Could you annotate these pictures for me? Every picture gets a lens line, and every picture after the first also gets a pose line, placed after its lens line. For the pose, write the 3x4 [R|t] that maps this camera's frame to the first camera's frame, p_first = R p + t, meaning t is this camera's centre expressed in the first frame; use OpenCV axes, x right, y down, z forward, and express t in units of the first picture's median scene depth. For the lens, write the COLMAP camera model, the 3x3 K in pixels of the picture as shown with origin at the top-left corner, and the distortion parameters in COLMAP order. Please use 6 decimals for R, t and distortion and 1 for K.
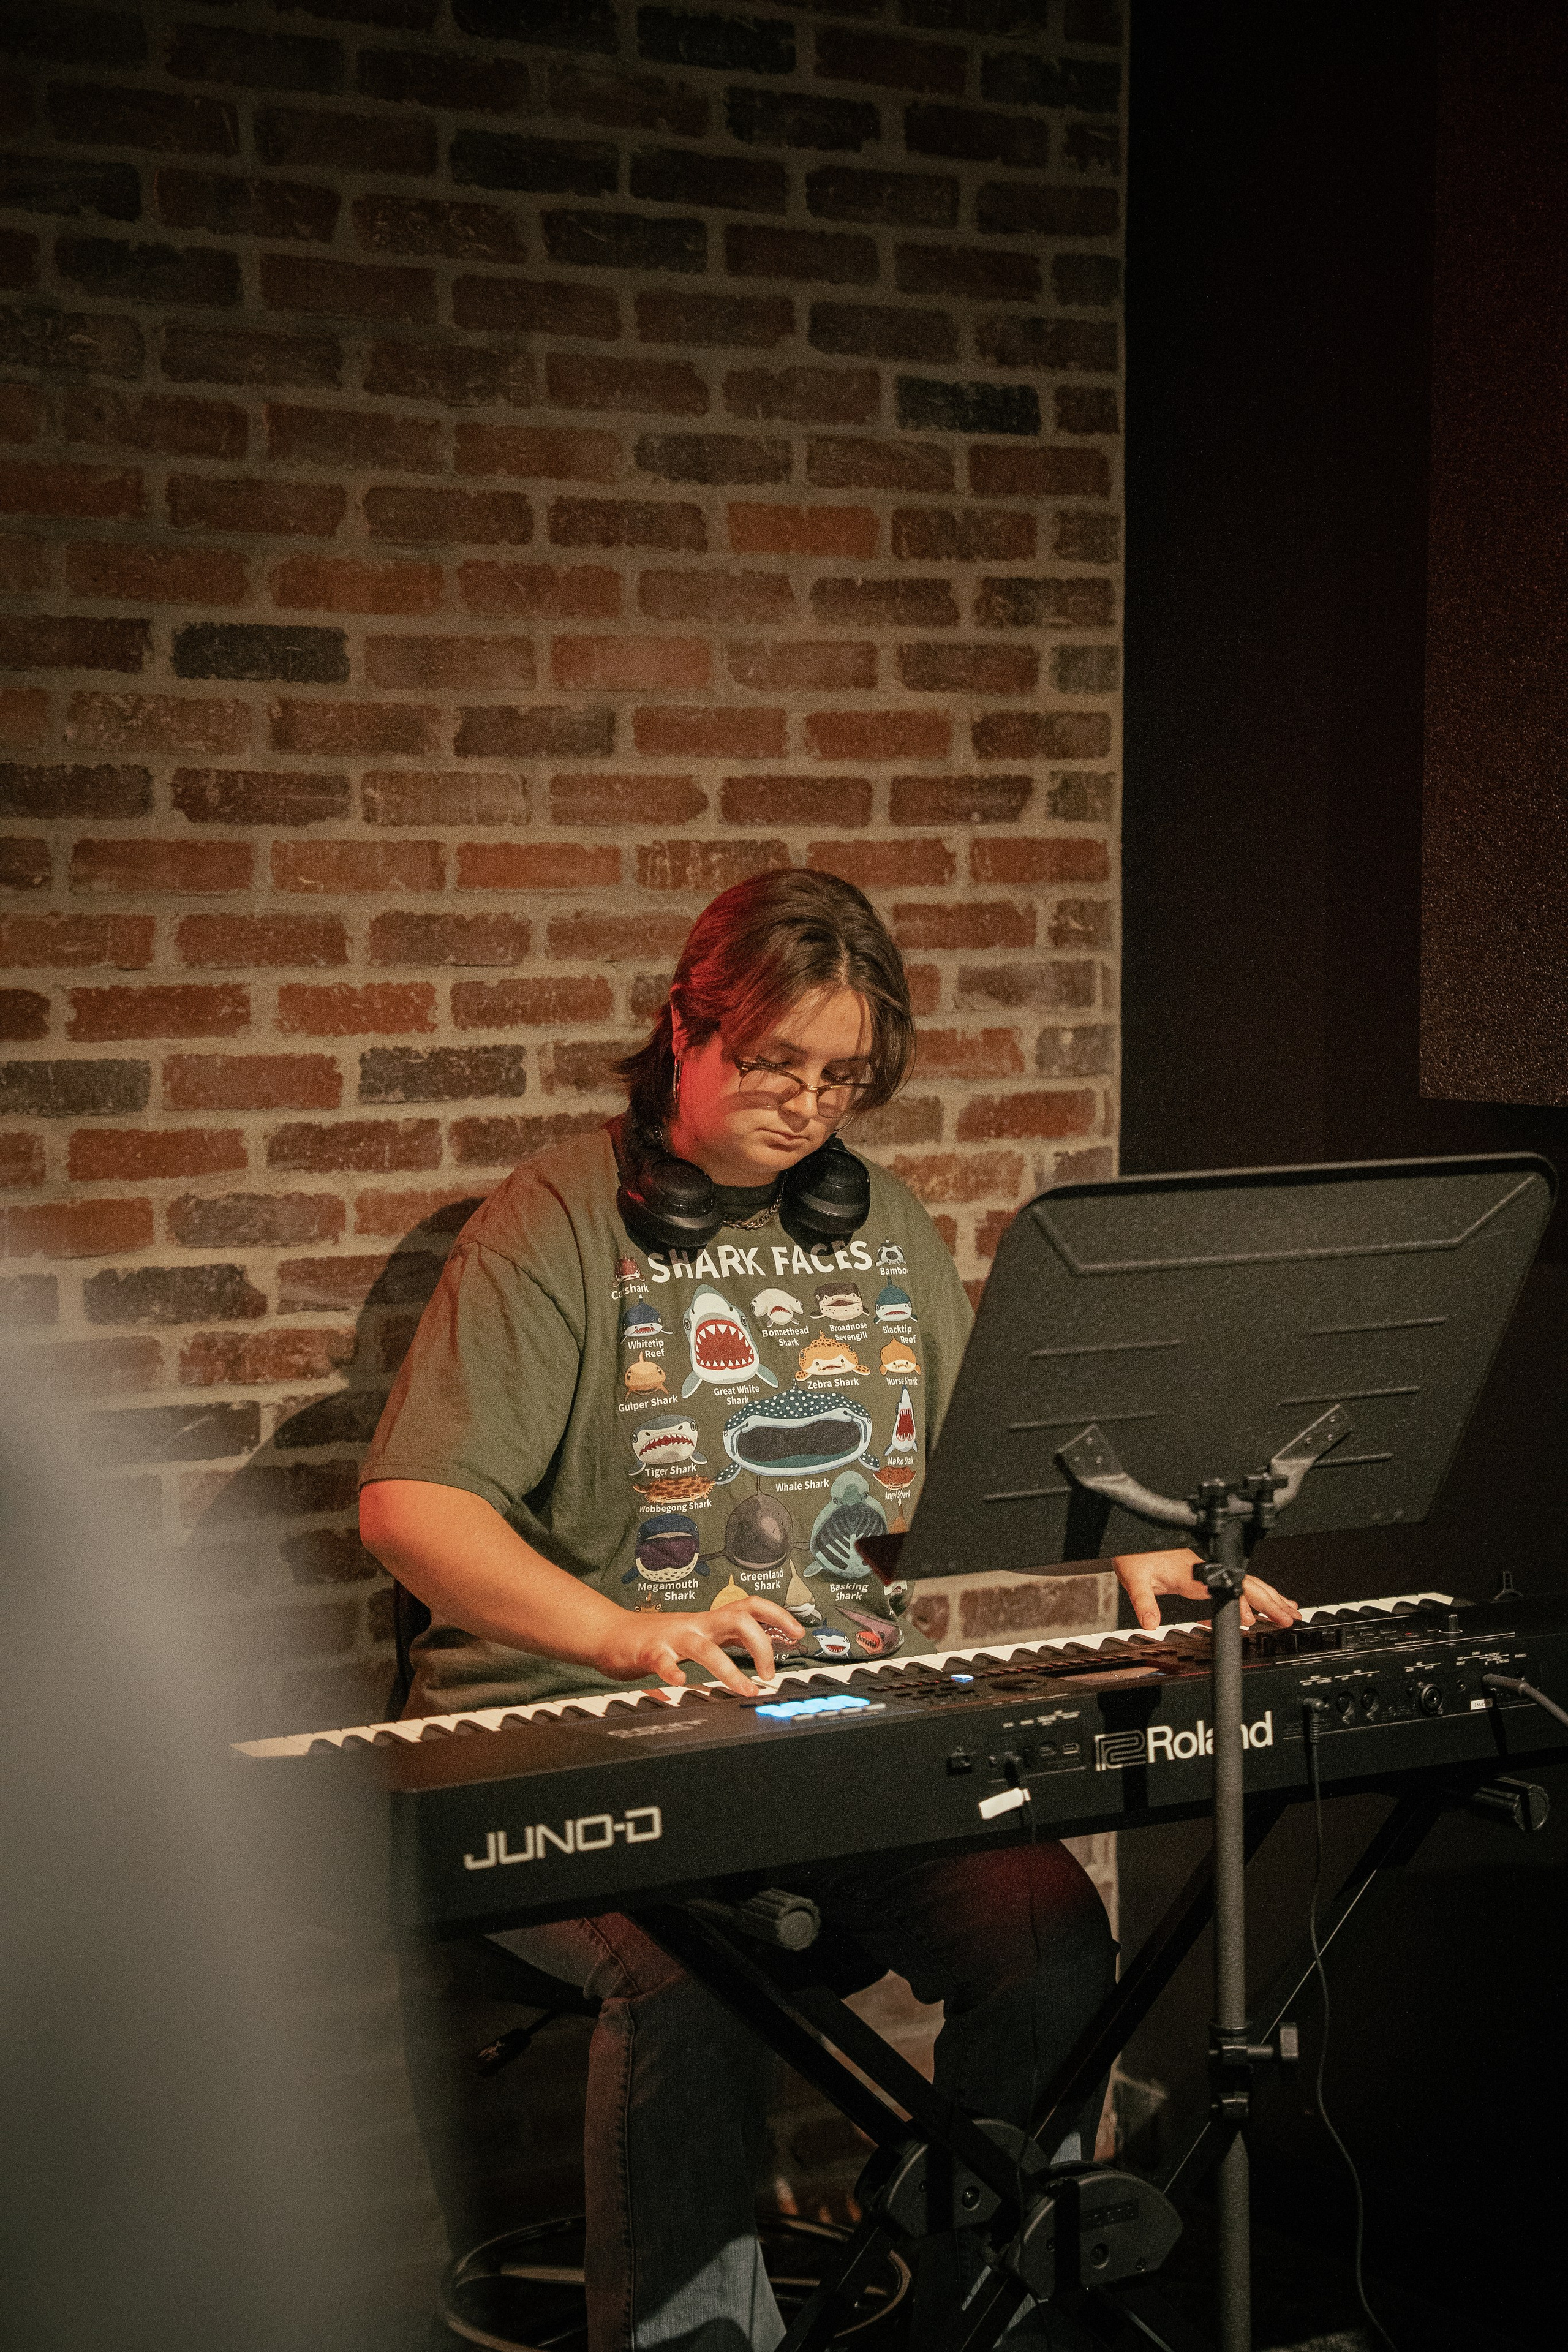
lens RADIAL K [[4341.2, 0, 782.6], [0, 4341.2, 1177.5], [0, 0, 1]] dist [0.279032, 0.000000]
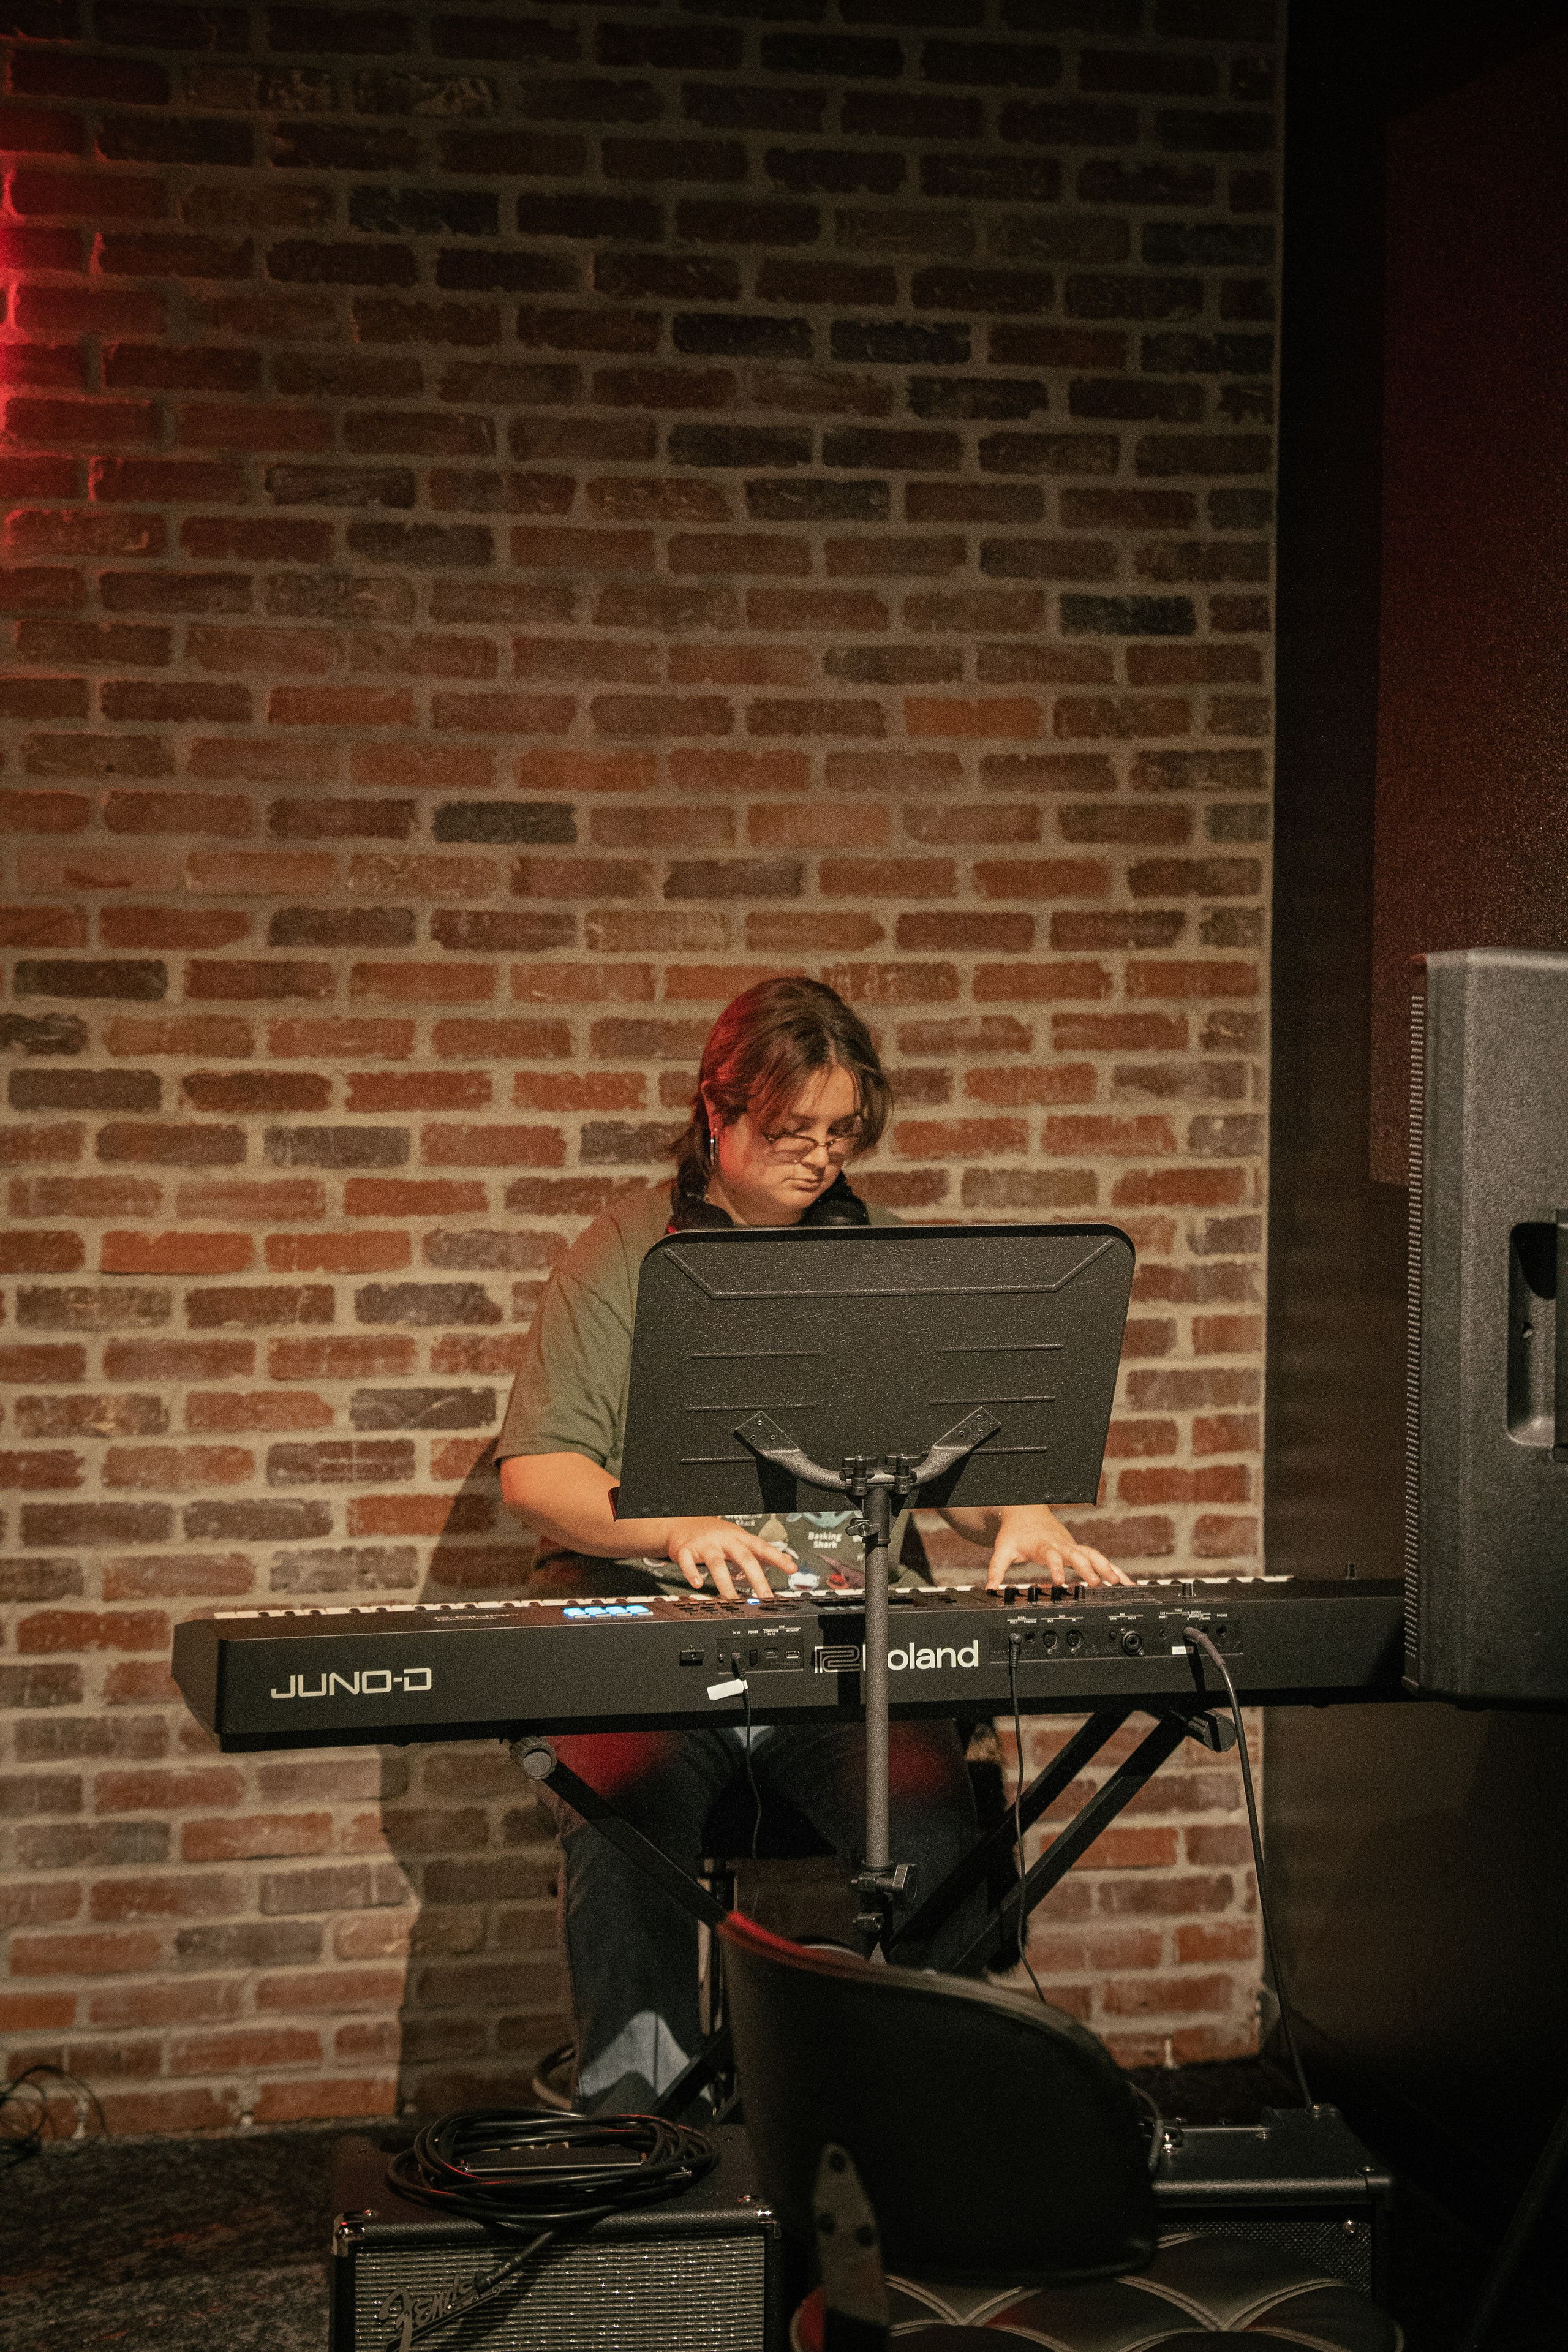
lens RADIAL K [[4341.2, 0, 775.7], [0, 4341.2, 1163.2], [0, 0, 1]] dist [0.279032, 0.000000]
pose [[0.943110, 0.024959, -0.331543, 0.388398], [-0.030335, 0.999479, -0.011049, -0.004427], [0.331094, 0.020478, 0.943375, -0.210801]]
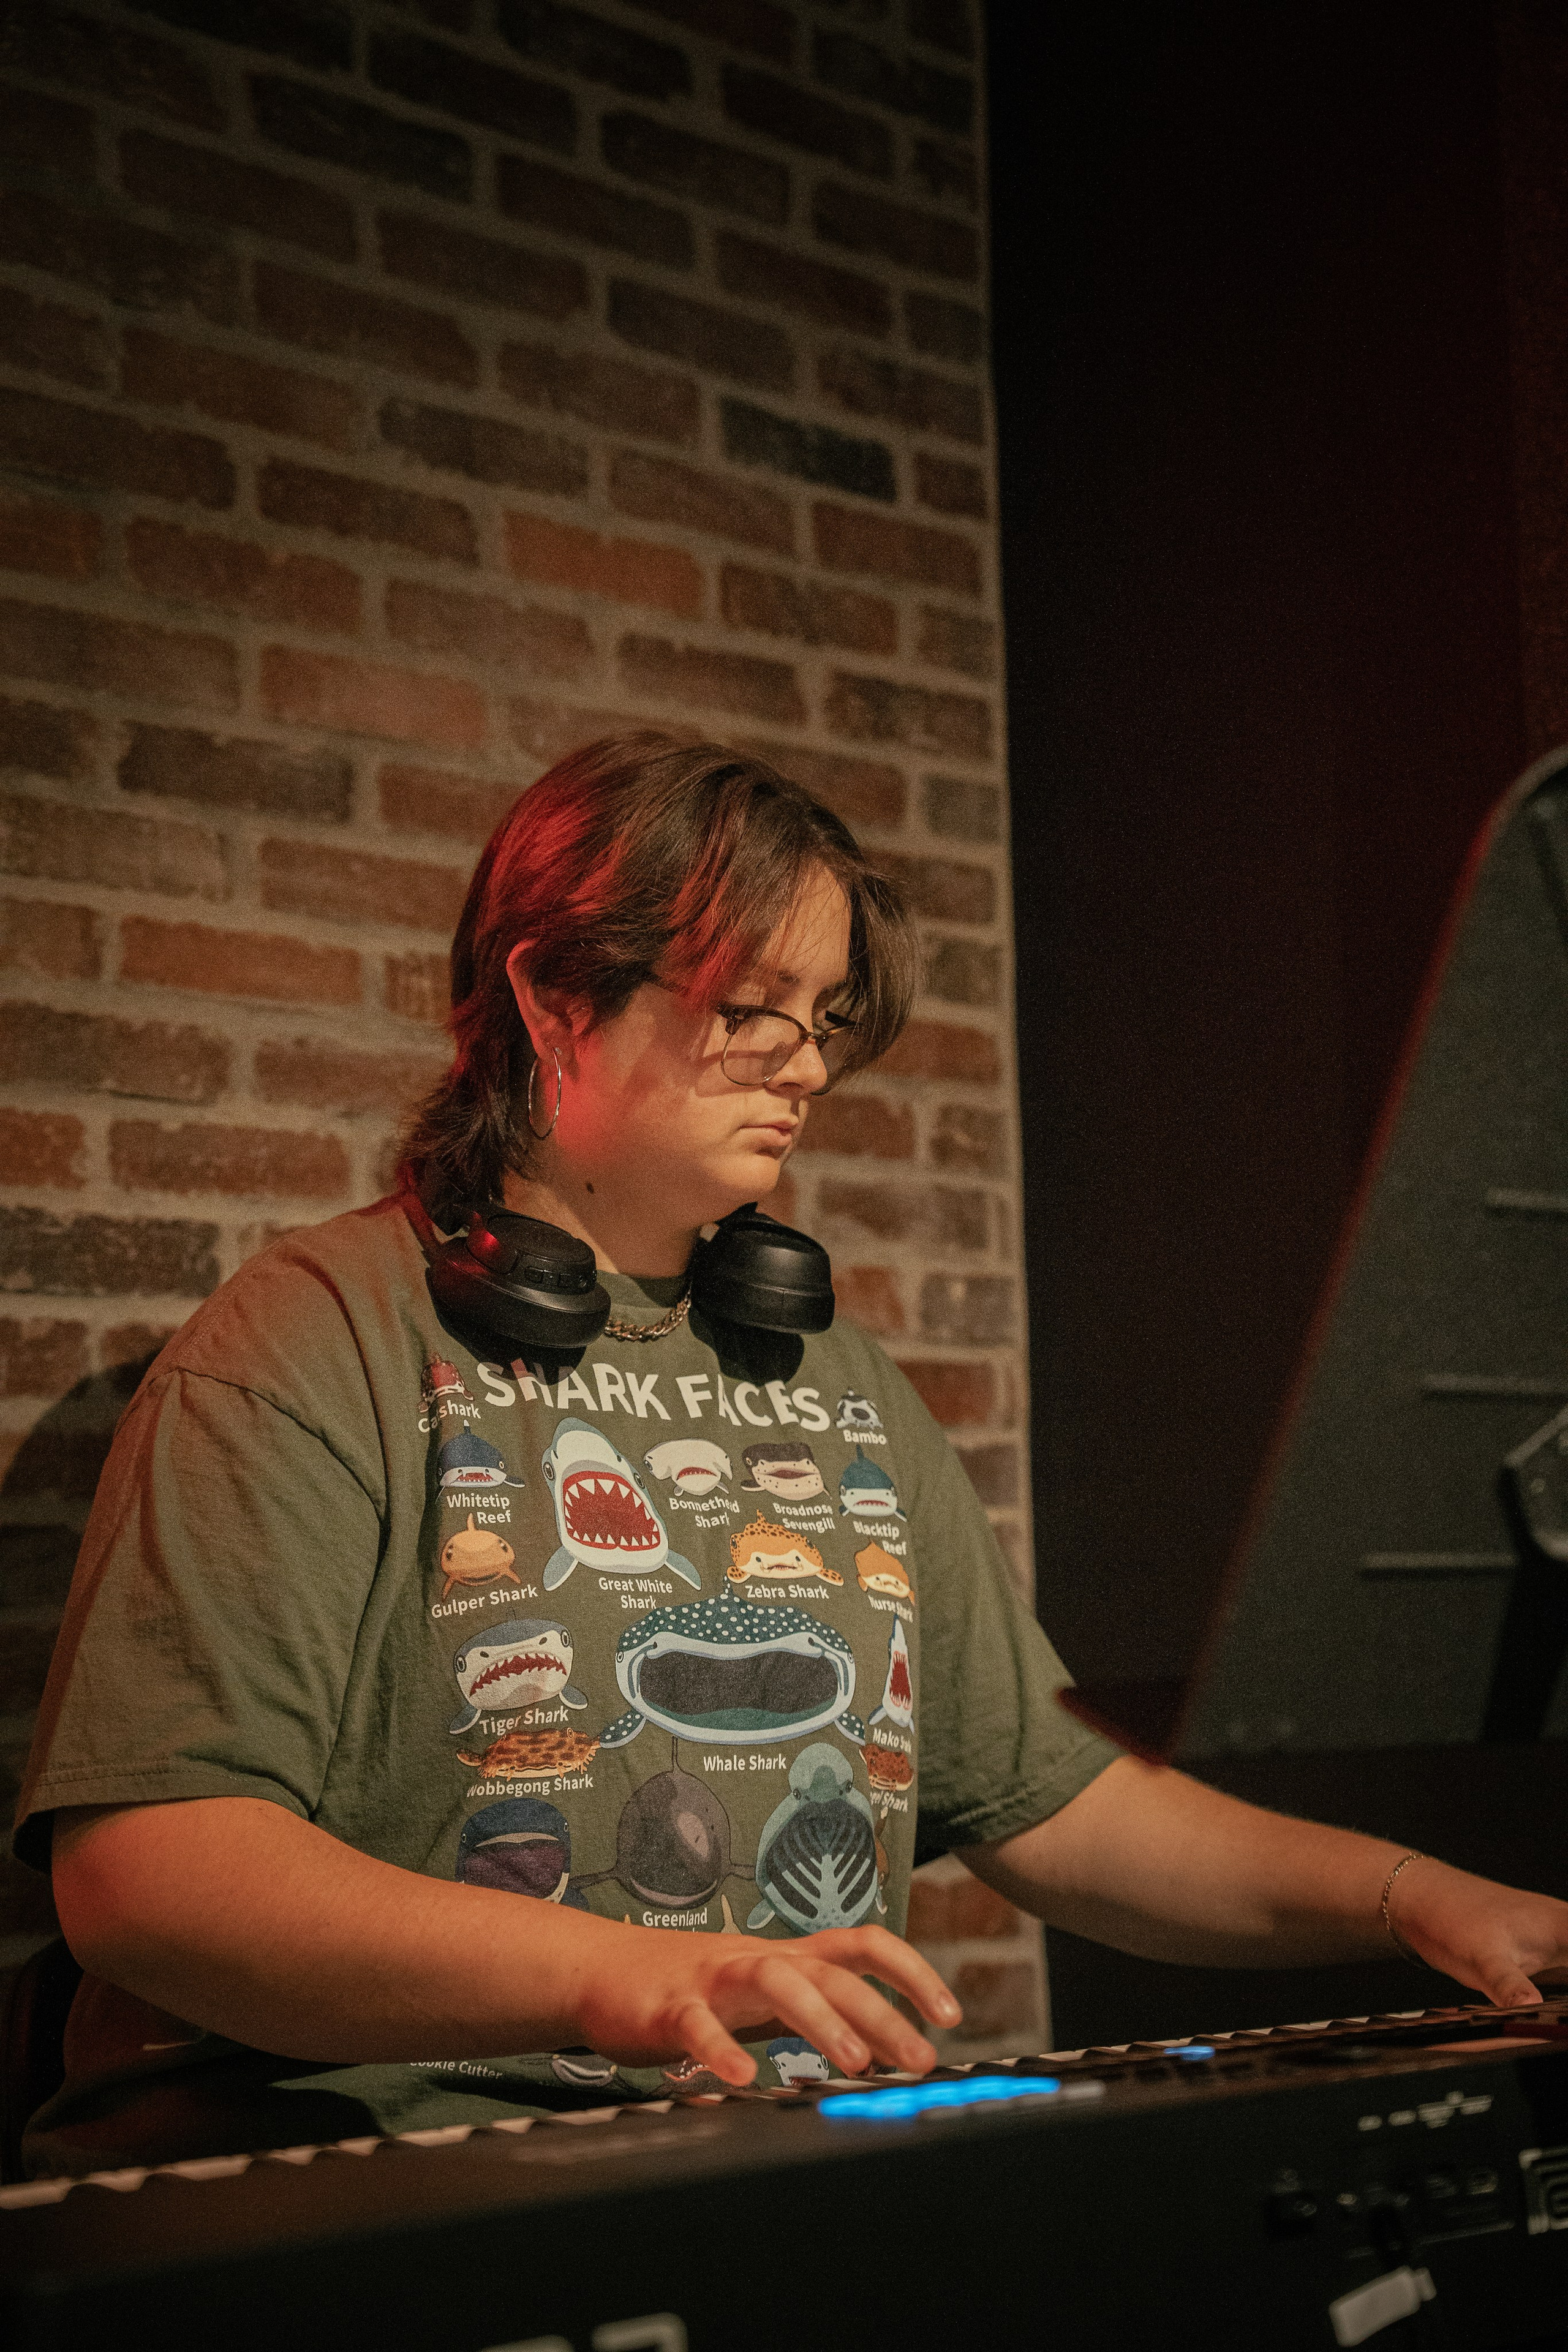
lens RADIAL K [[3528.1, 0, 859.1], [0, 3528.1, 1152.8], [0, 0, 1]] dist [0.186468, 0.000000]
pose [[0.988562, -0.000876, 0.150812, -0.045083], [0.034891, 0.974183, -0.223048, 0.085682], [-0.146723, 0.225758, 0.963071, 0.463937]]
